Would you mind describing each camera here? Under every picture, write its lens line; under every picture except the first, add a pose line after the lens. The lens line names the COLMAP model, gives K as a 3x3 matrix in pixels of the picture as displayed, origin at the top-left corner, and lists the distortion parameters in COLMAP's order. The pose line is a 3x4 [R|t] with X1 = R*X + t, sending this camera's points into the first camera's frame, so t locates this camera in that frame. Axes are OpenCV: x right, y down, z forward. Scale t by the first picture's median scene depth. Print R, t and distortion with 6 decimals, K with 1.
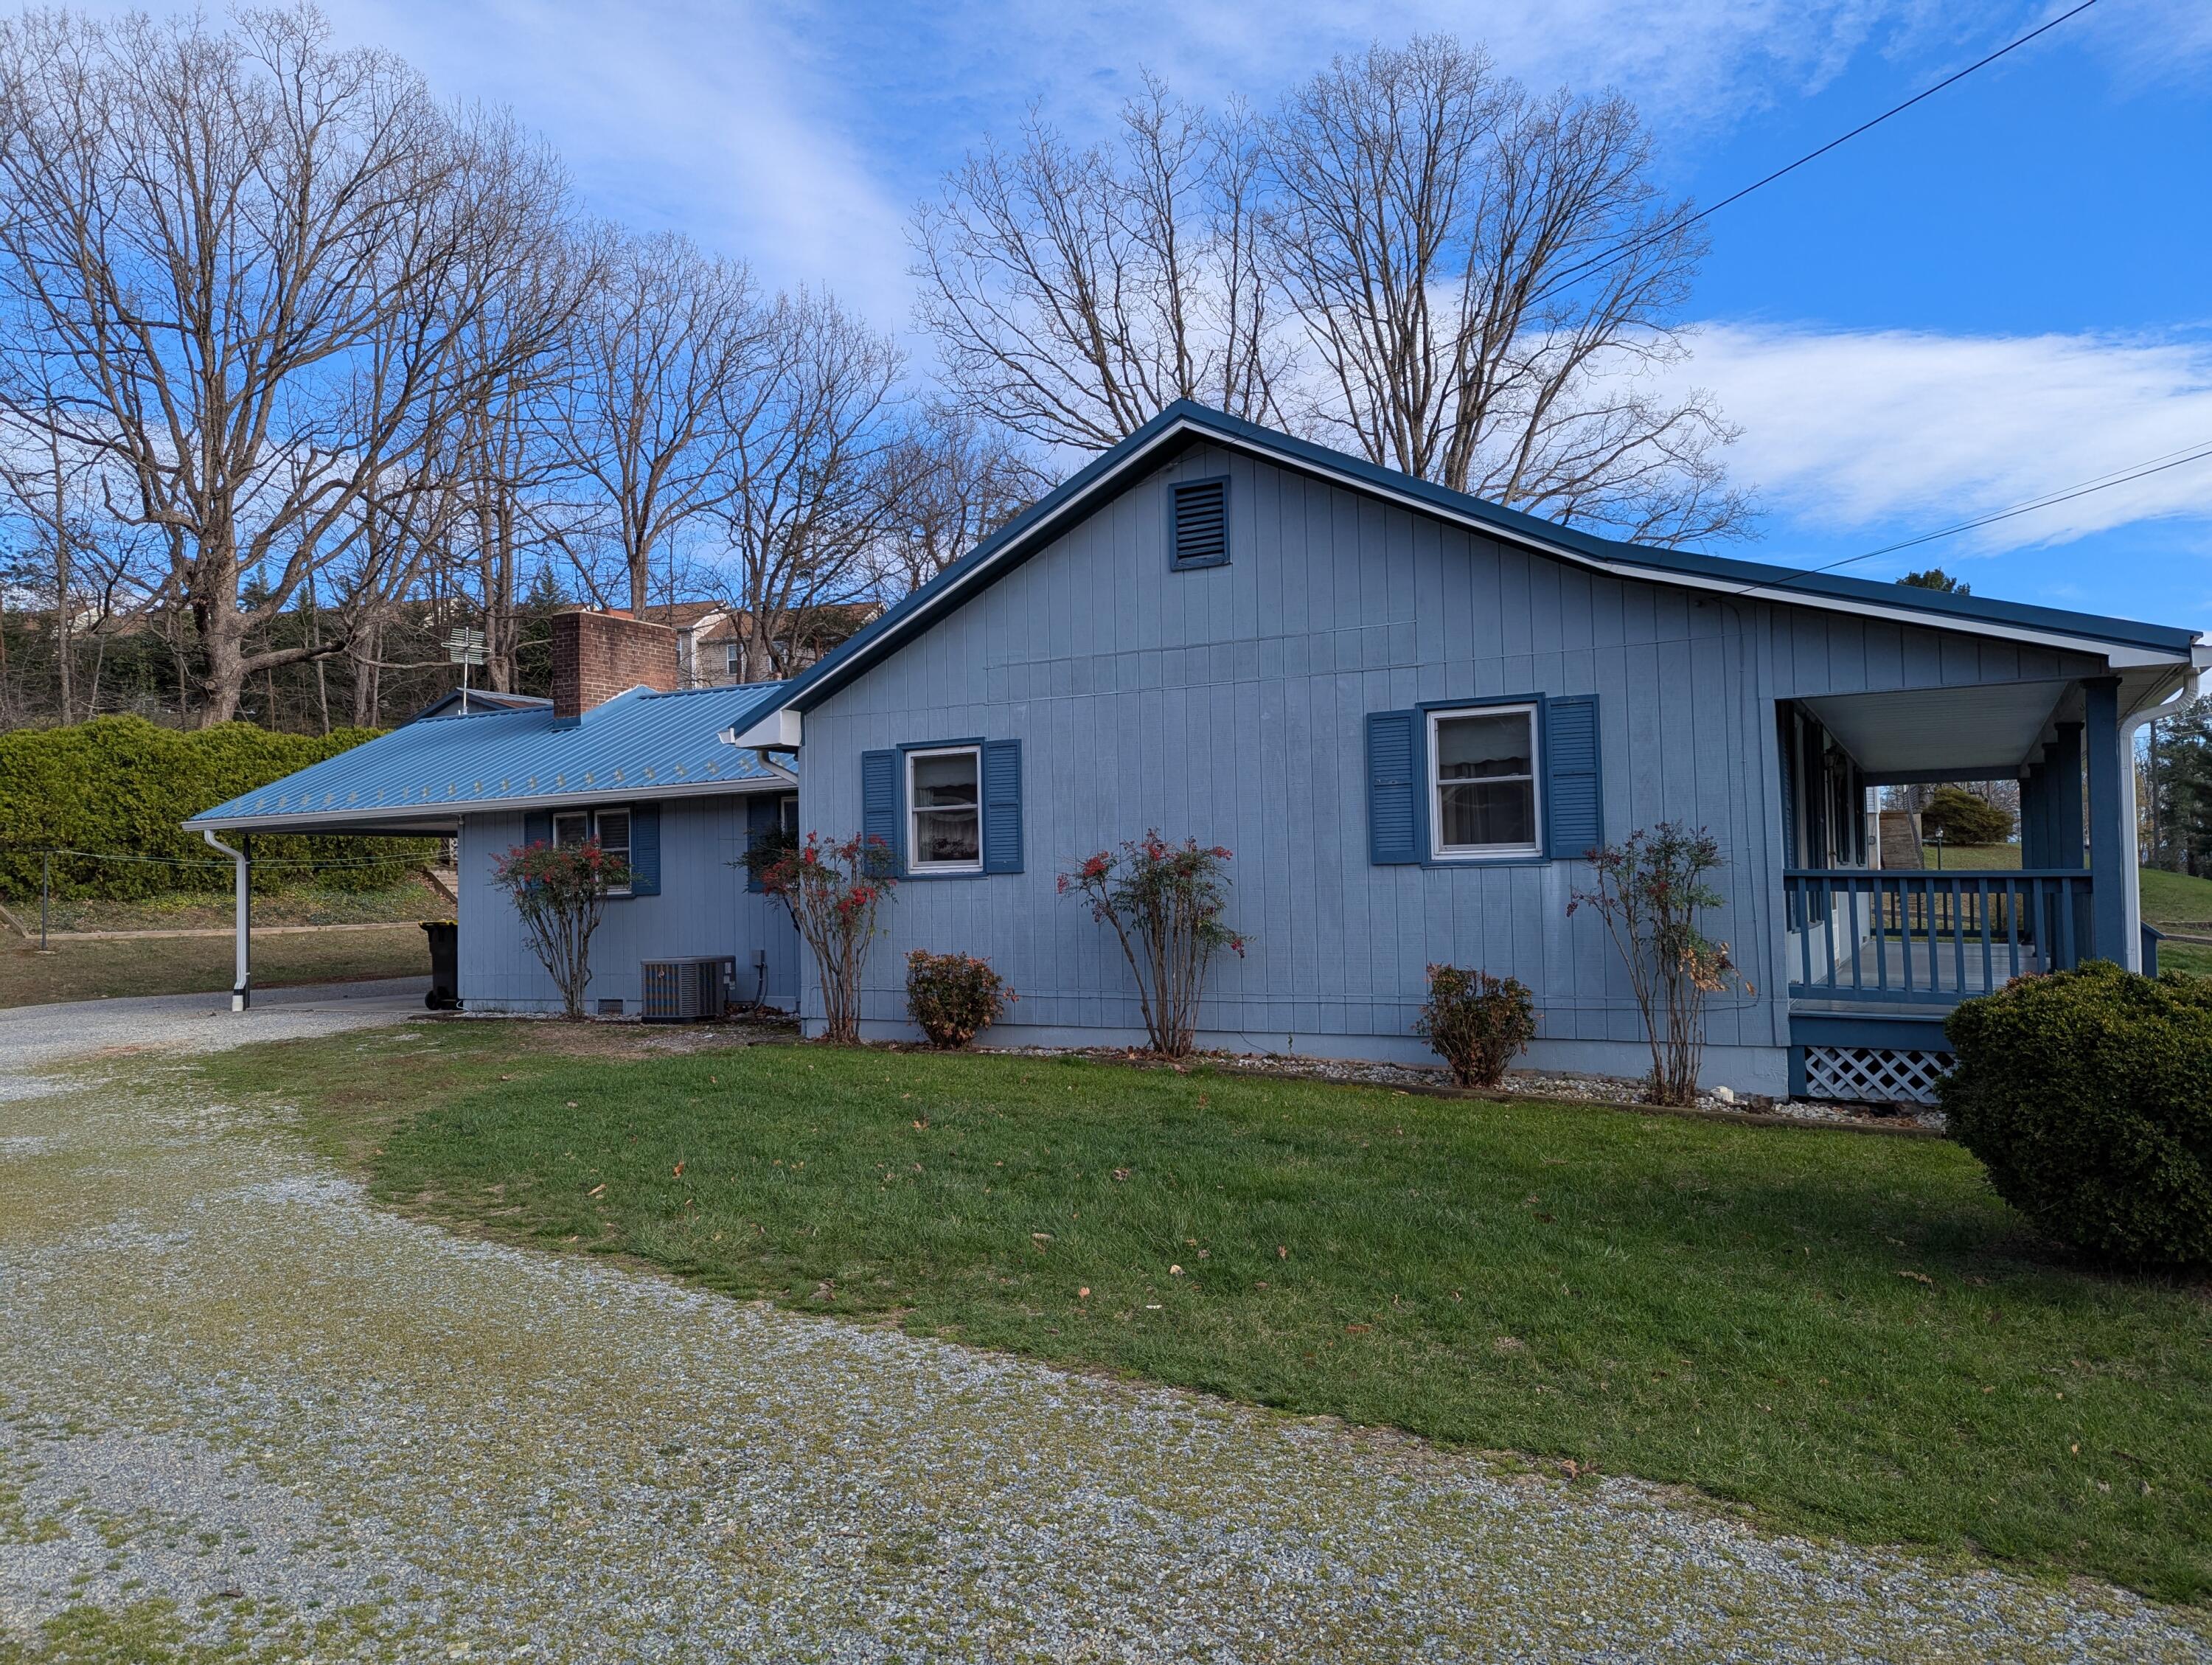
lens RADIAL K [[1546.5, 0, 1118.1], [0, 1546.5, 841.6], [0, 0, 1]] dist [0.047448, -0.035937]
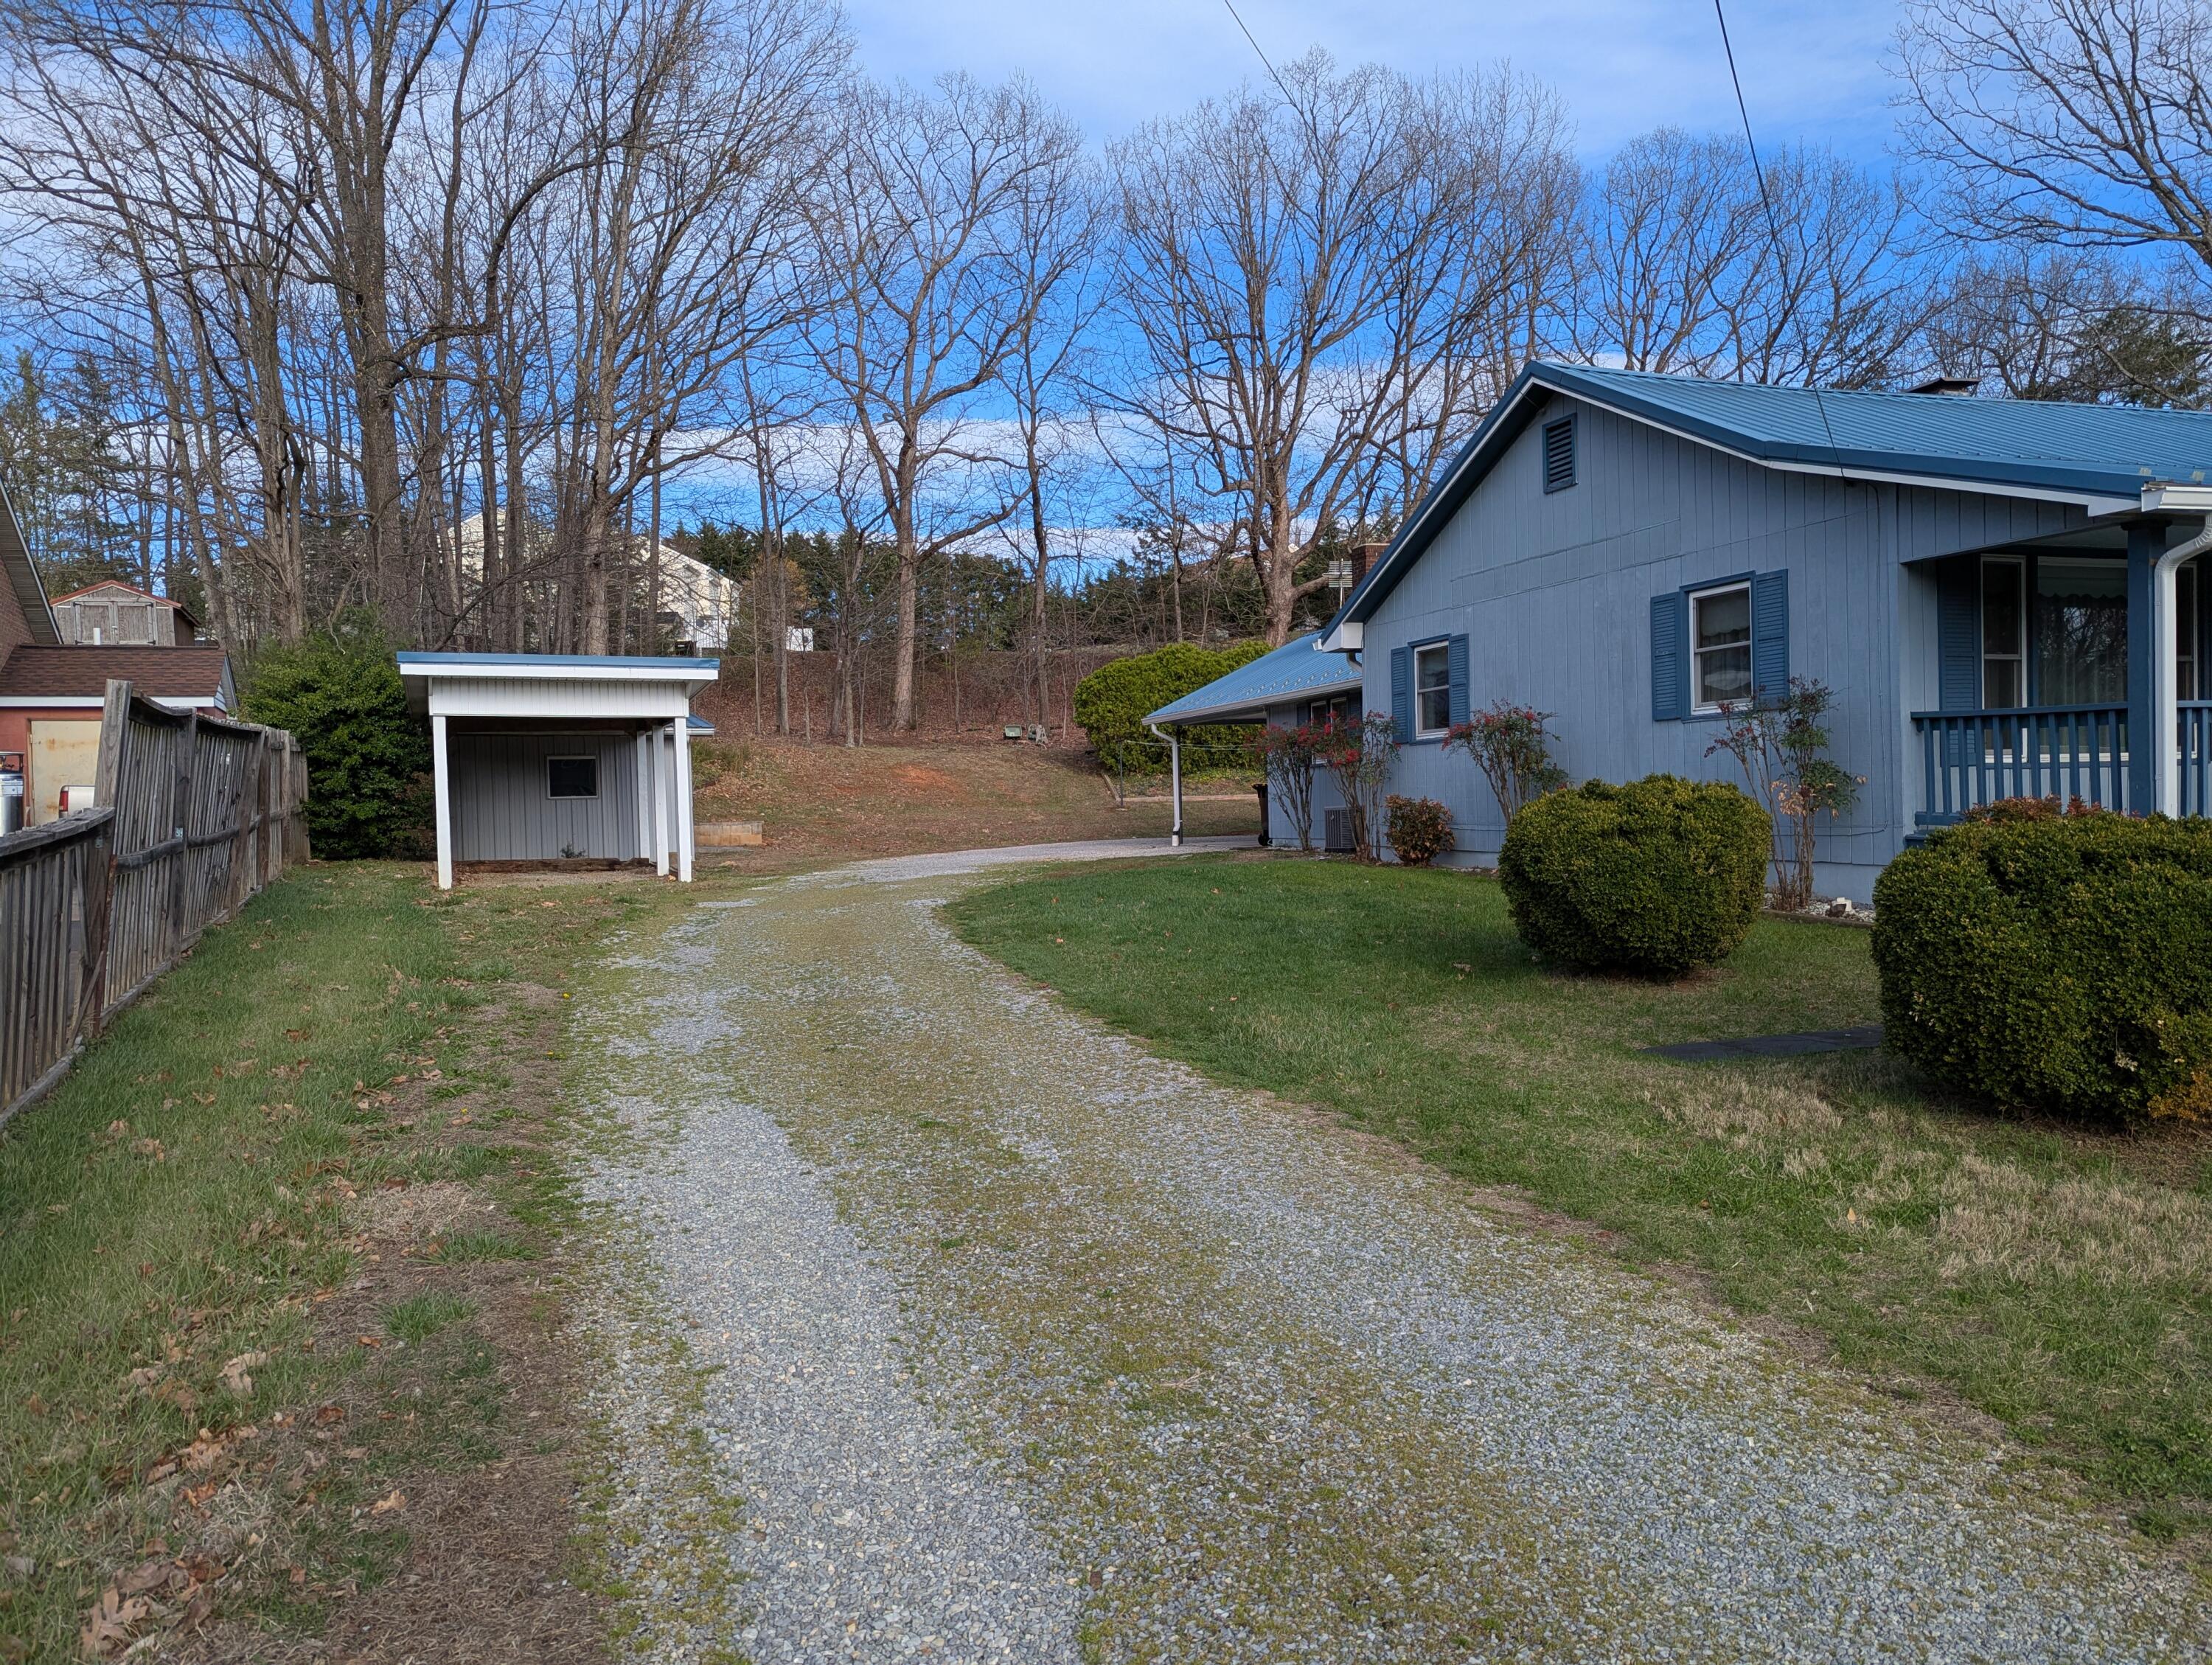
lens RADIAL K [[1546.5, 0, 1118.1], [0, 1546.5, 841.6], [0, 0, 1]] dist [0.047448, -0.035937]
pose [[0.746616, 0.015904, -0.665065, 0.597721], [0.035790, 0.997306, 0.064028, 0.014485], [0.664292, -0.071607, 0.744035, -0.193915]]
